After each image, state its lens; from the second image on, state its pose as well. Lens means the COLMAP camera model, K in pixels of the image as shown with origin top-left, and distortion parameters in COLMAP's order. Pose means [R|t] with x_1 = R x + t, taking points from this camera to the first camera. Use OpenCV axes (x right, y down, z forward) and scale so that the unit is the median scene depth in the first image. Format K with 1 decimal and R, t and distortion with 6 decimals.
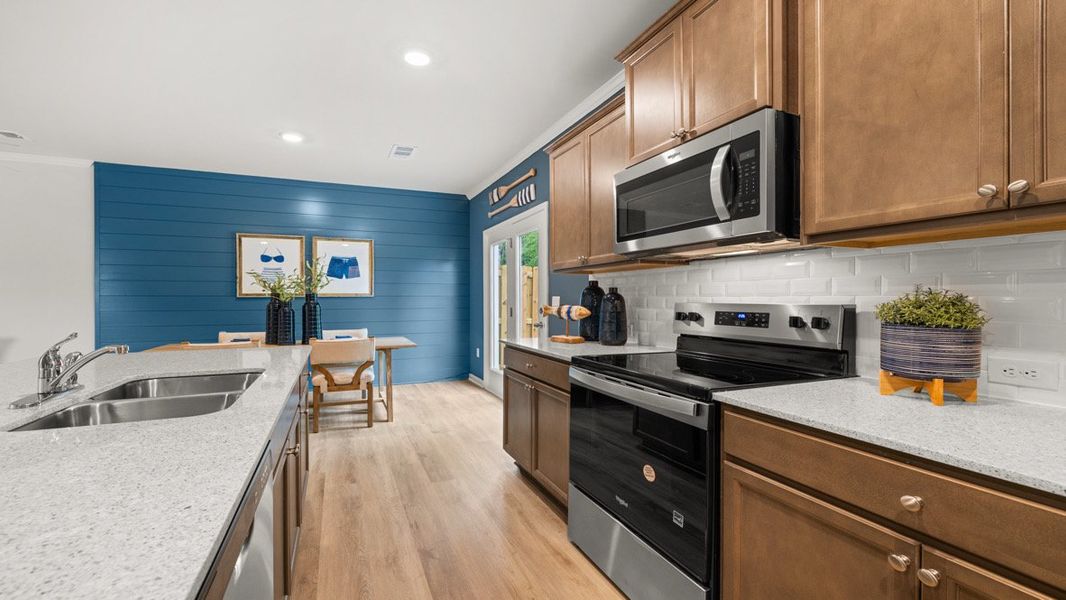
lens RADIAL K [[442.8, 0, 533.0], [0, 442.8, 300.0], [0, 0, 1]] dist [0.000081, 0.000003]
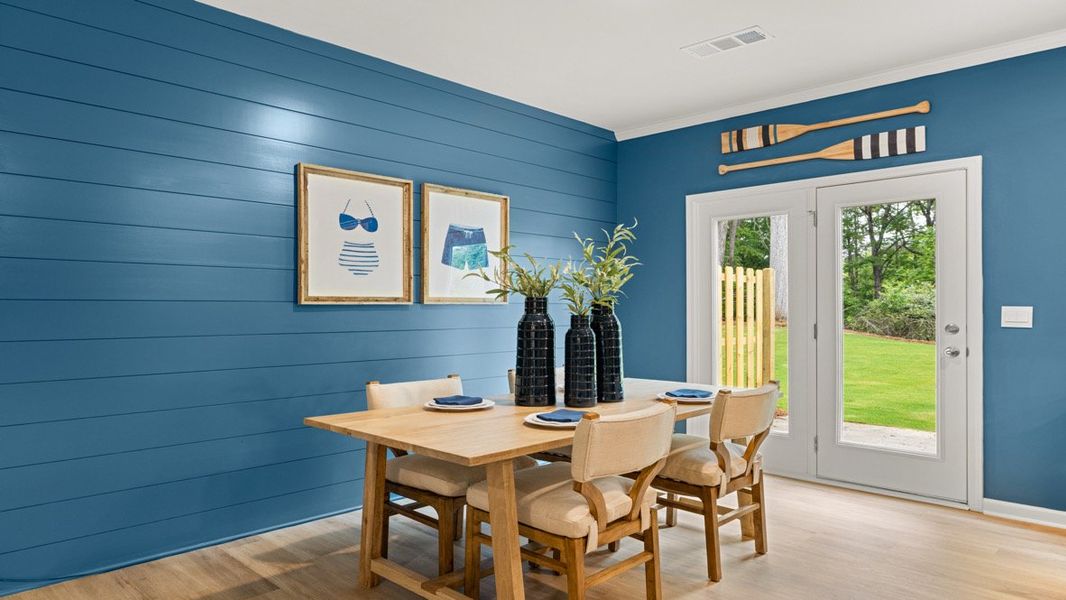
lens RADIAL K [[658.2, 0, 533.0], [0, 658.2, 300.0], [0, 0, 1]] dist [-0.001180, -0.000920]
pose [[0.923088, 0.007904, 0.384508, -0.684166], [-0.001511, 0.999856, -0.016928, -0.000096], [-0.384586, 0.015045, 0.922967, 0.285094]]
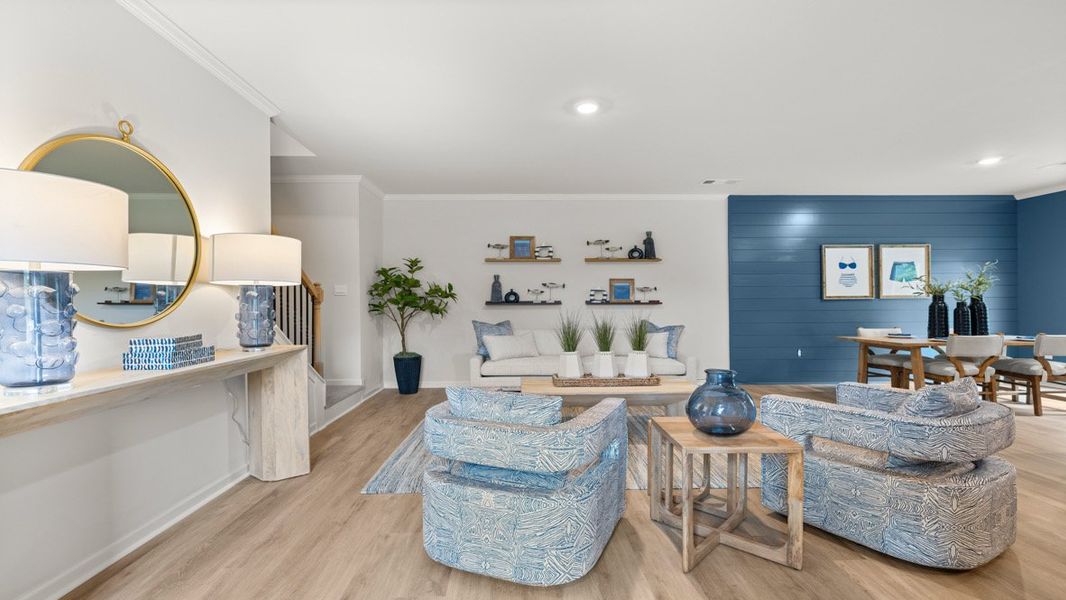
lens RADIAL K [[472.3, 0, 535.6], [0, 472.3, 295.7], [0, 0, 1]] dist [-0.000953, -0.000308]
pose [[0.927687, -0.008224, -0.373268, -0.880149], [0.001309, 0.999823, -0.018776, 0.006608], [0.373357, 0.016930, 0.927533, -0.433266]]
